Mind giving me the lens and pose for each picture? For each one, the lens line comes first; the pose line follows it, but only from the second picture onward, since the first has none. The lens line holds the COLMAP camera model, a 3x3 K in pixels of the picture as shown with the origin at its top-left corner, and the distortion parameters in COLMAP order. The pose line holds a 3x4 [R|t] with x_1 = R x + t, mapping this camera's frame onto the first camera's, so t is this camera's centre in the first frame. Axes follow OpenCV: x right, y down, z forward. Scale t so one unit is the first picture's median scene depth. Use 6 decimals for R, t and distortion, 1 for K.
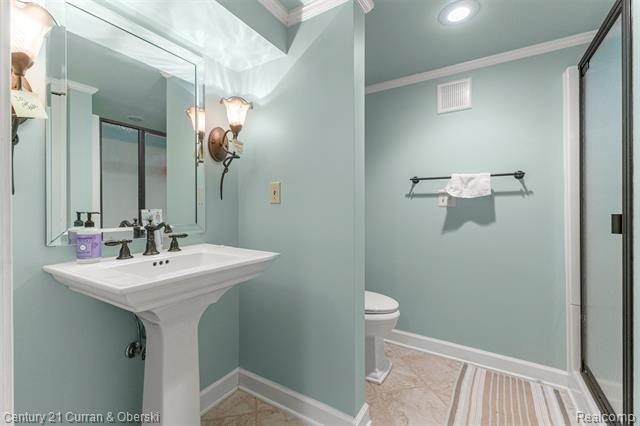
lens RADIAL K [[279.5, 0, 321.0], [0, 279.5, 211.7], [0, 0, 1]] dist [-0.001647, -0.000408]
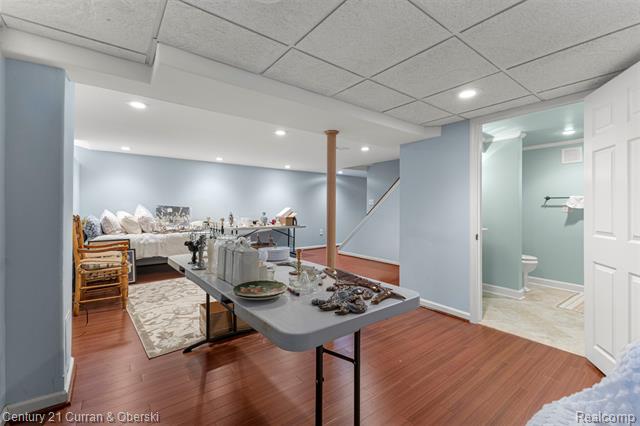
lens RADIAL K [[279.5, 0, 318.2], [0, 279.5, 207.4], [0, 0, 1]] dist [-0.001647, -0.000408]
pose [[0.926795, 0.003298, -0.375553, -0.419071], [-0.005248, 0.999978, -0.004170, -0.035945], [0.375531, 0.005835, 0.926791, -1.426516]]
